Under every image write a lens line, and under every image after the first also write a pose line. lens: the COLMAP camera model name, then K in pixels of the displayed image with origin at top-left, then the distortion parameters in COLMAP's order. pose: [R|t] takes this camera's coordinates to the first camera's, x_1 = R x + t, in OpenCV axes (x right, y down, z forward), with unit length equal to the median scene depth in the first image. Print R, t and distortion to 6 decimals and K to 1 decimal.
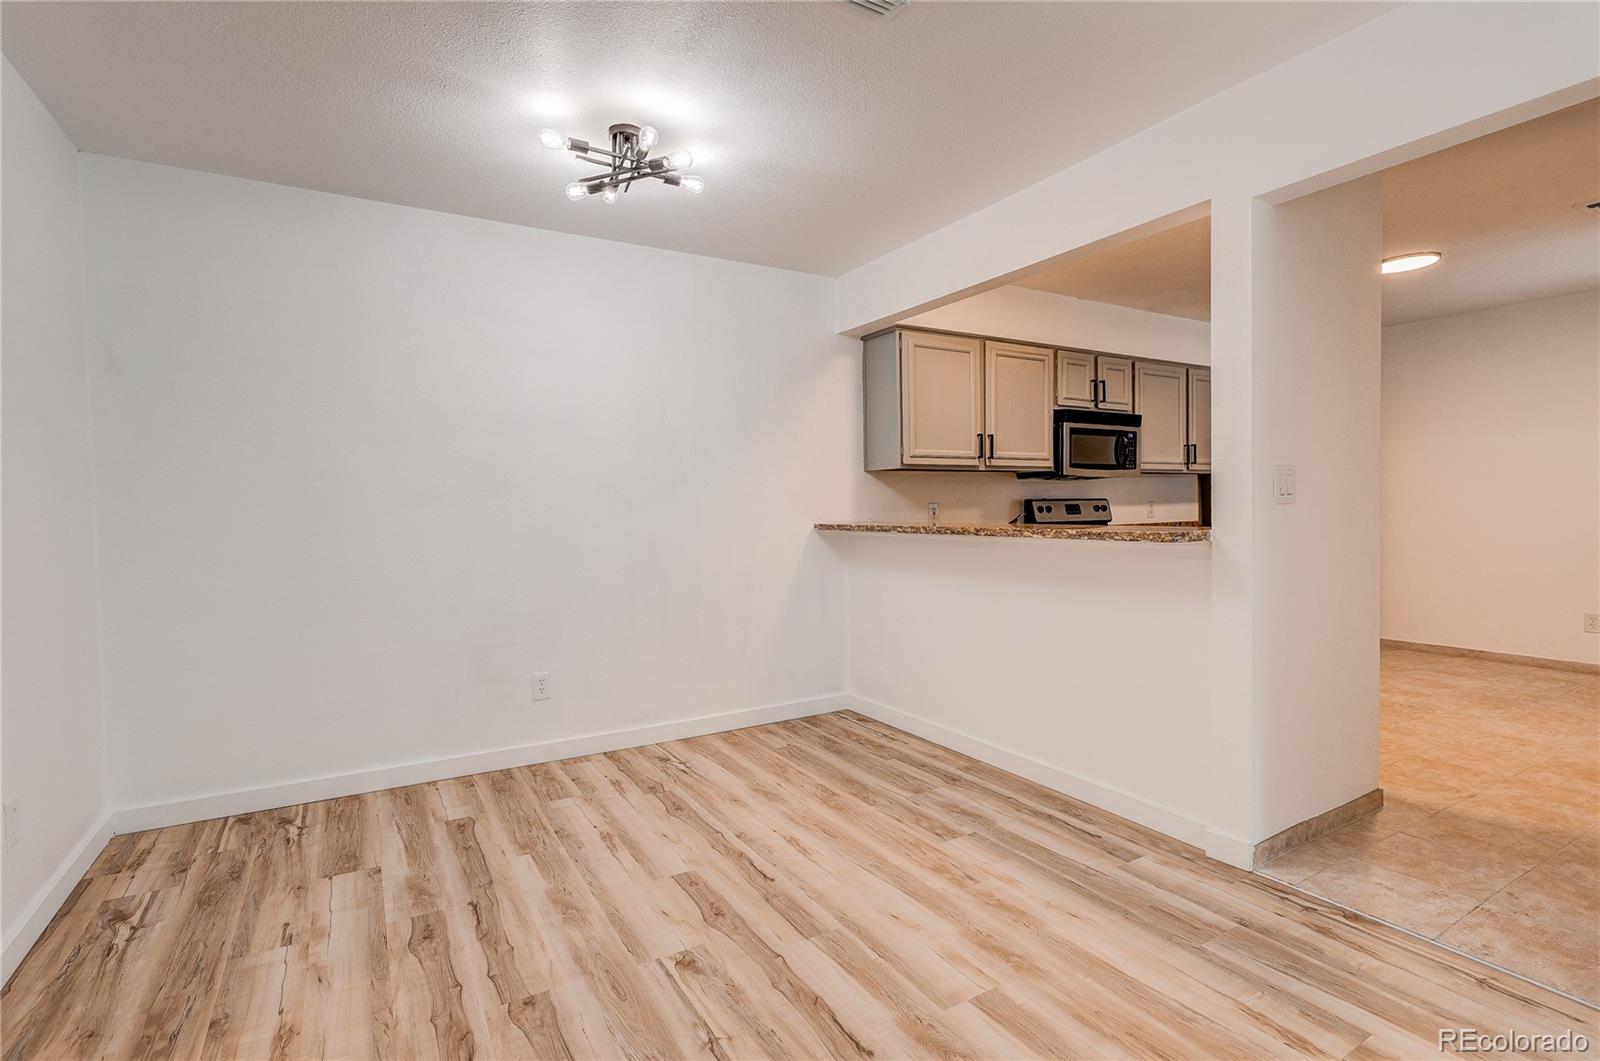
lens RADIAL K [[759.1, 0, 794.3], [0, 759.1, 524.5], [0, 0, 1]] dist [-0.004137, 0.000717]
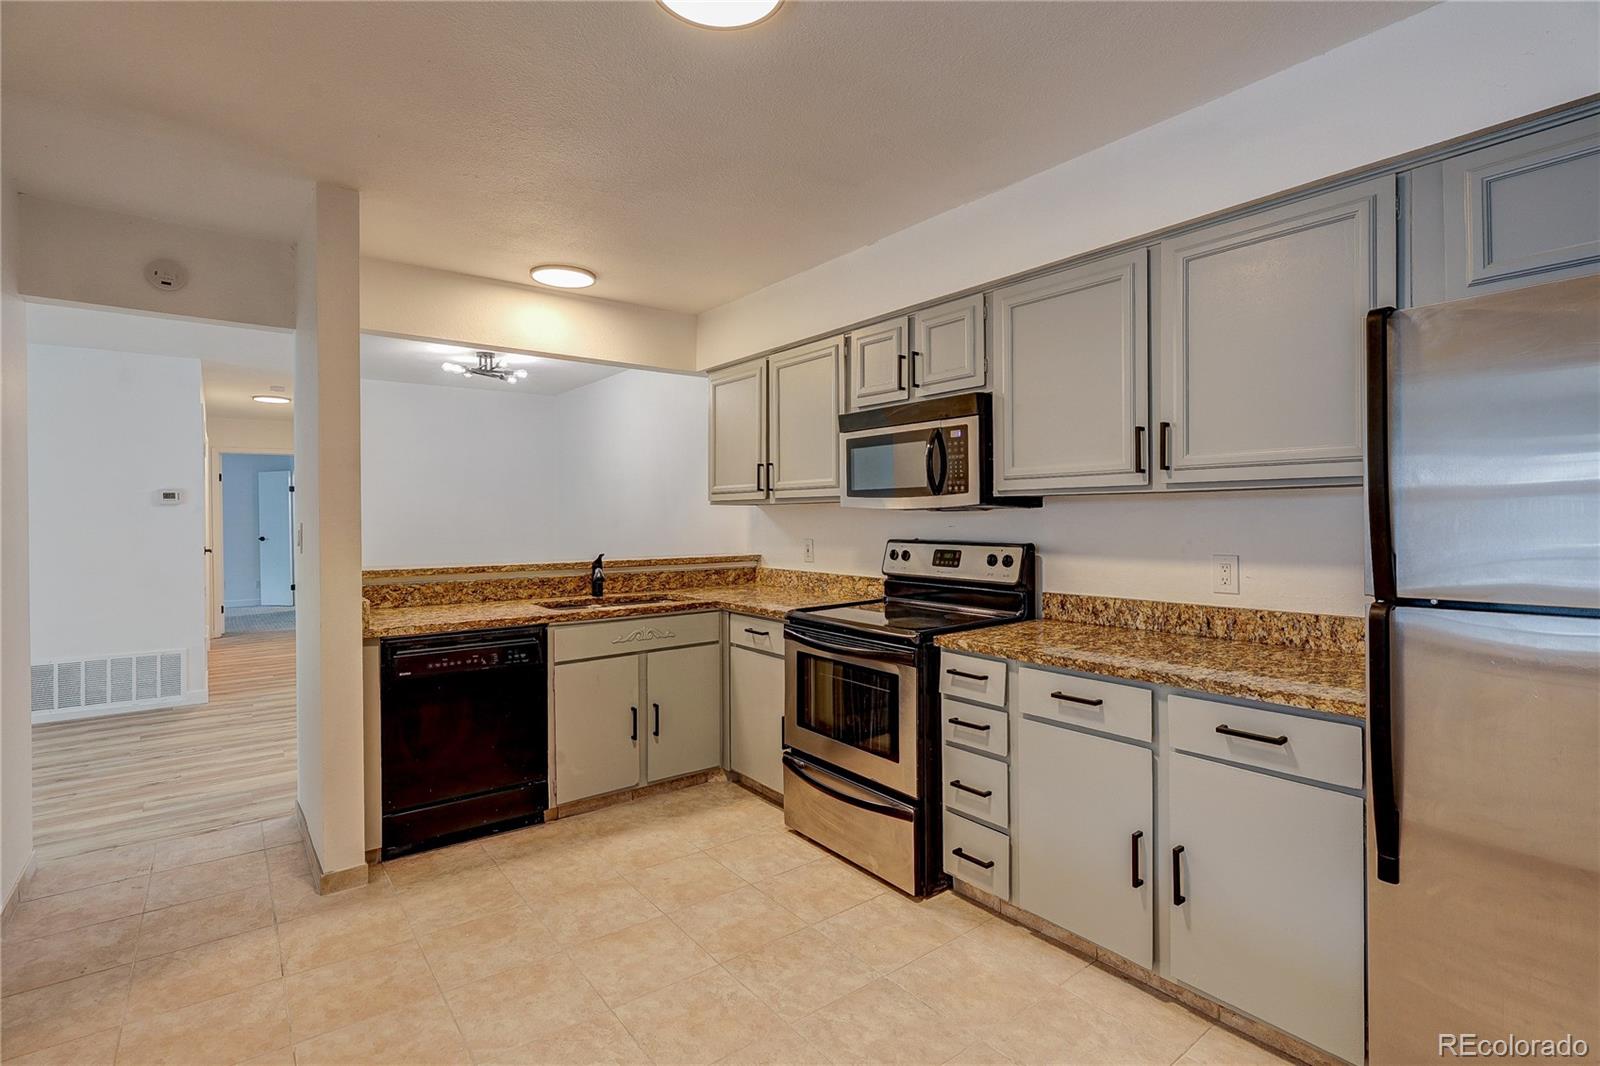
lens RADIAL K [[759.1, 0, 807.3], [0, 759.1, 520.4], [0, 0, 1]] dist [-0.004137, 0.000717]
pose [[0.130704, 0.017480, -0.991267, 1.677695], [-0.023347, 0.999622, 0.014549, -0.099968], [0.991146, 0.021241, 0.131063, 1.392819]]
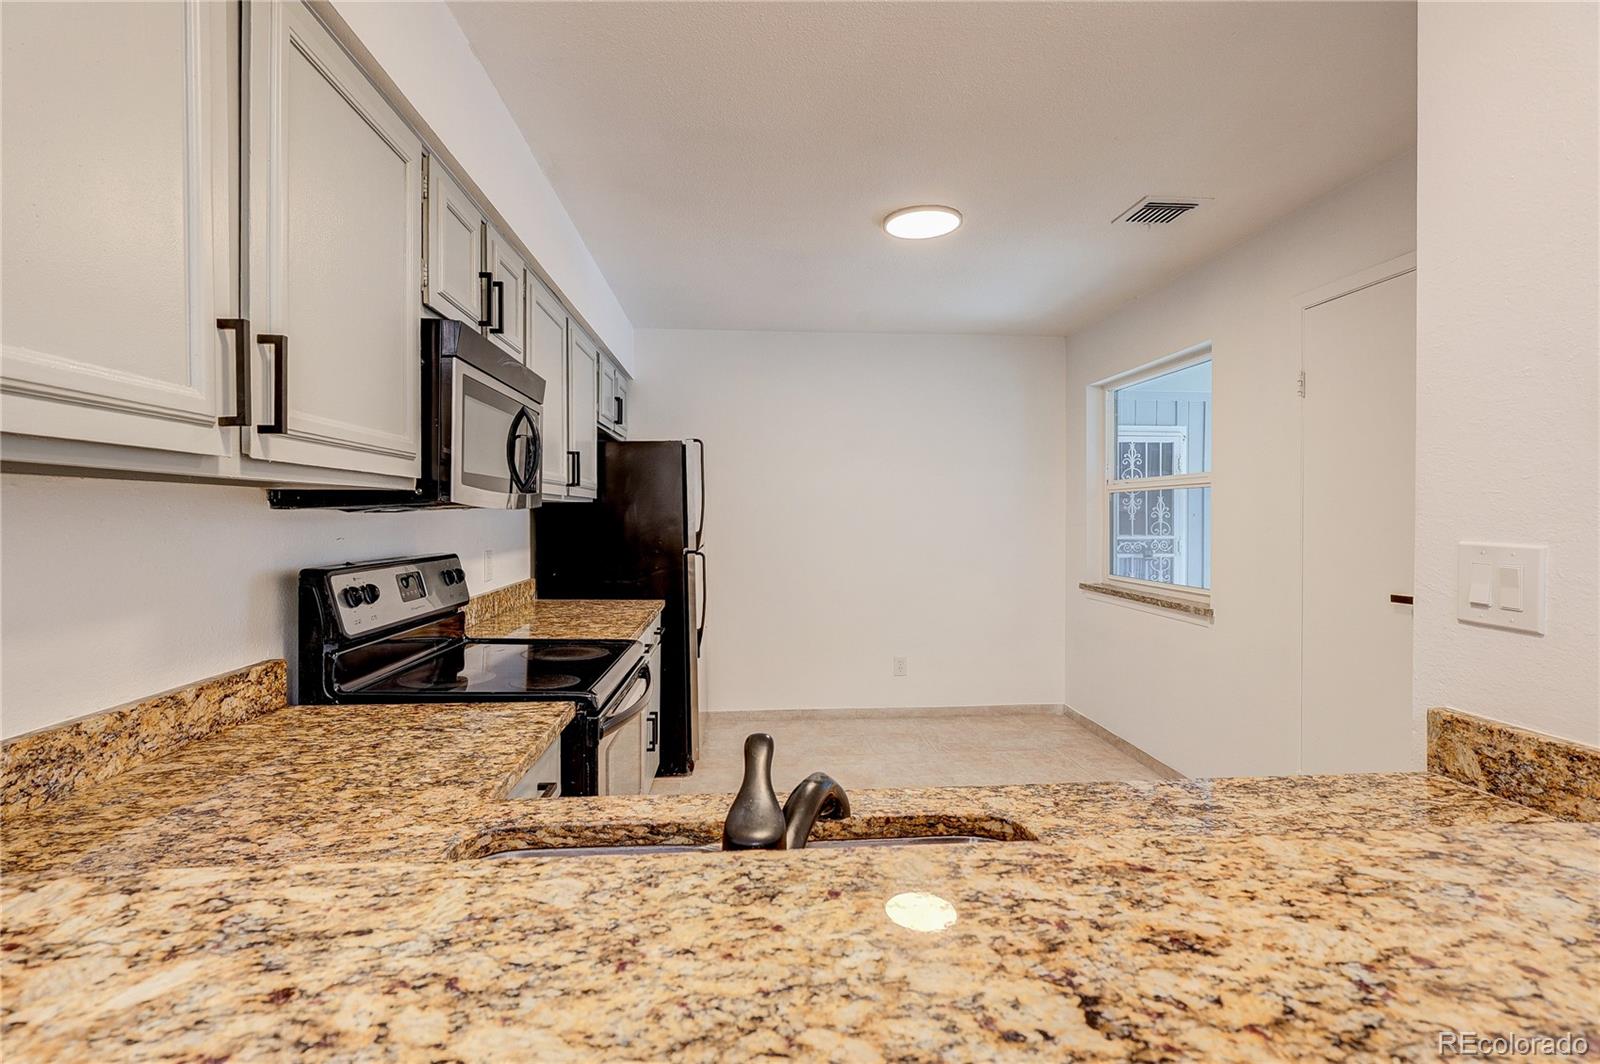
lens RADIAL K [[759.1, 0, 802.2], [0, 759.1, 524.2], [0, 0, 1]] dist [-0.004137, 0.000717]
pose [[0.439128, 0.004532, 0.898413, 0.167534], [0.013307, 0.999845, -0.011548, -0.078027], [-0.898326, 0.017026, 0.439000, 1.103444]]
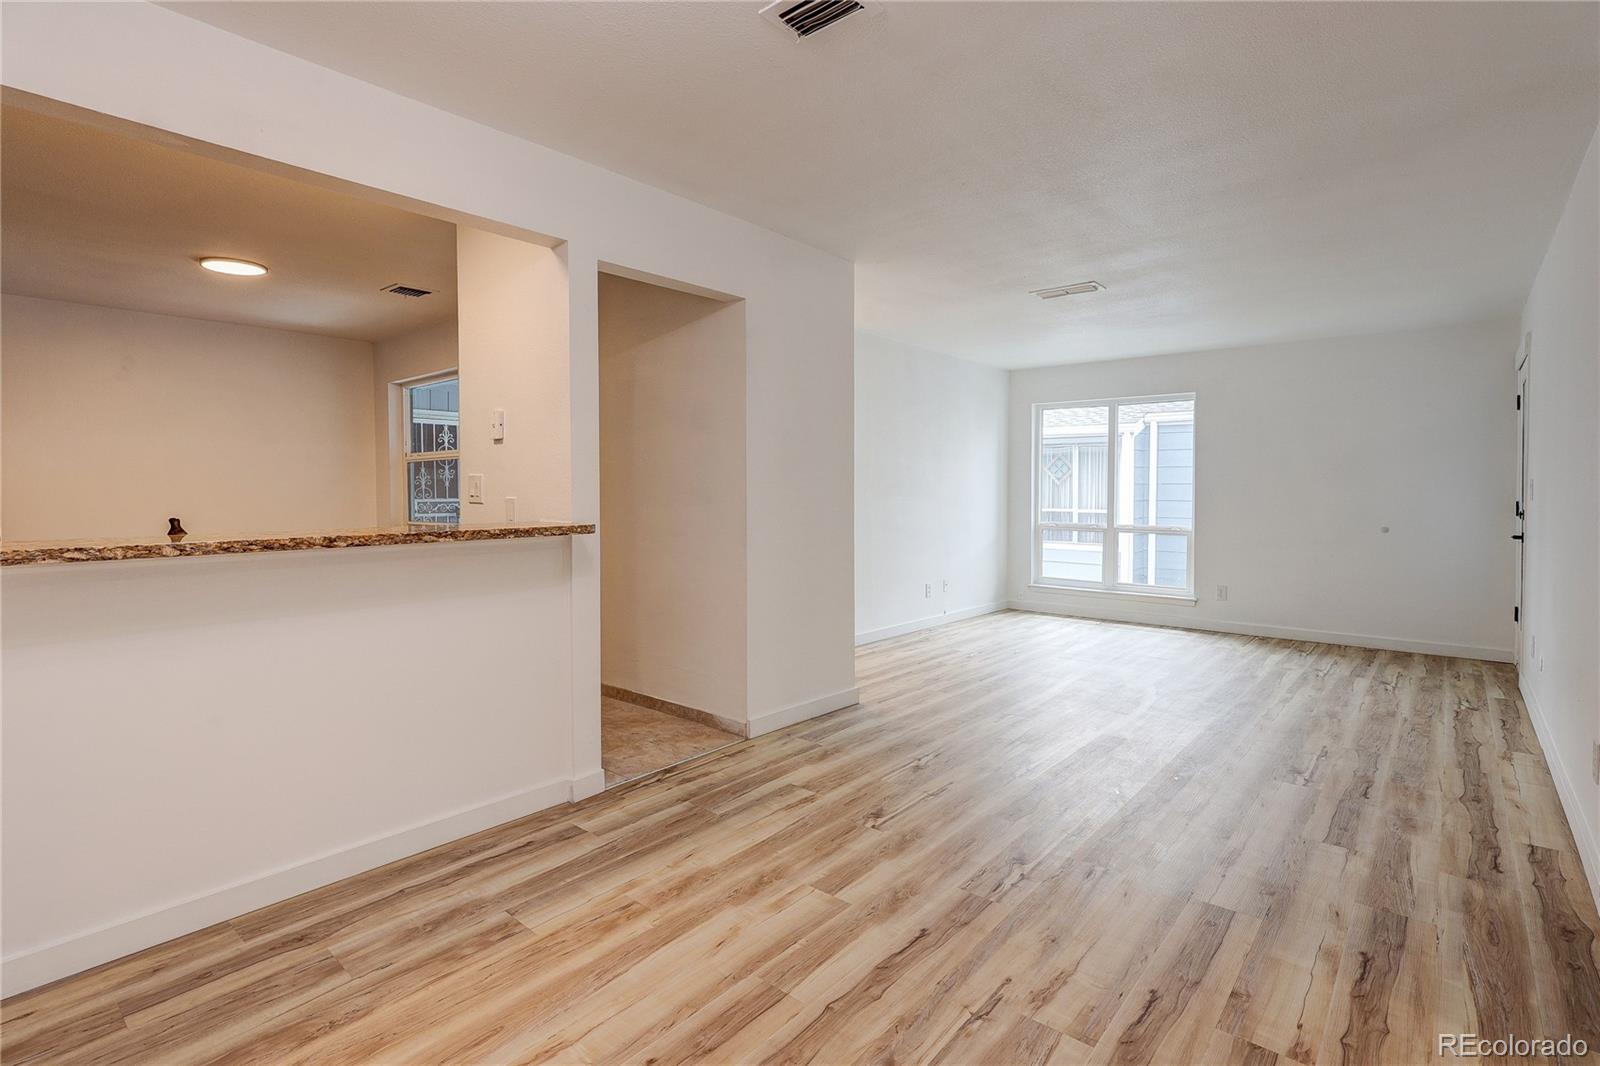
lens RADIAL K [[759.1, 0, 804.1], [0, 759.1, 520.5], [0, 0, 1]] dist [-0.004137, 0.000717]
pose [[-0.327175, -0.019731, 0.944758, -0.562866], [0.033696, 0.998903, 0.032530, -0.019327], [-0.944363, 0.042478, -0.326151, 0.868887]]
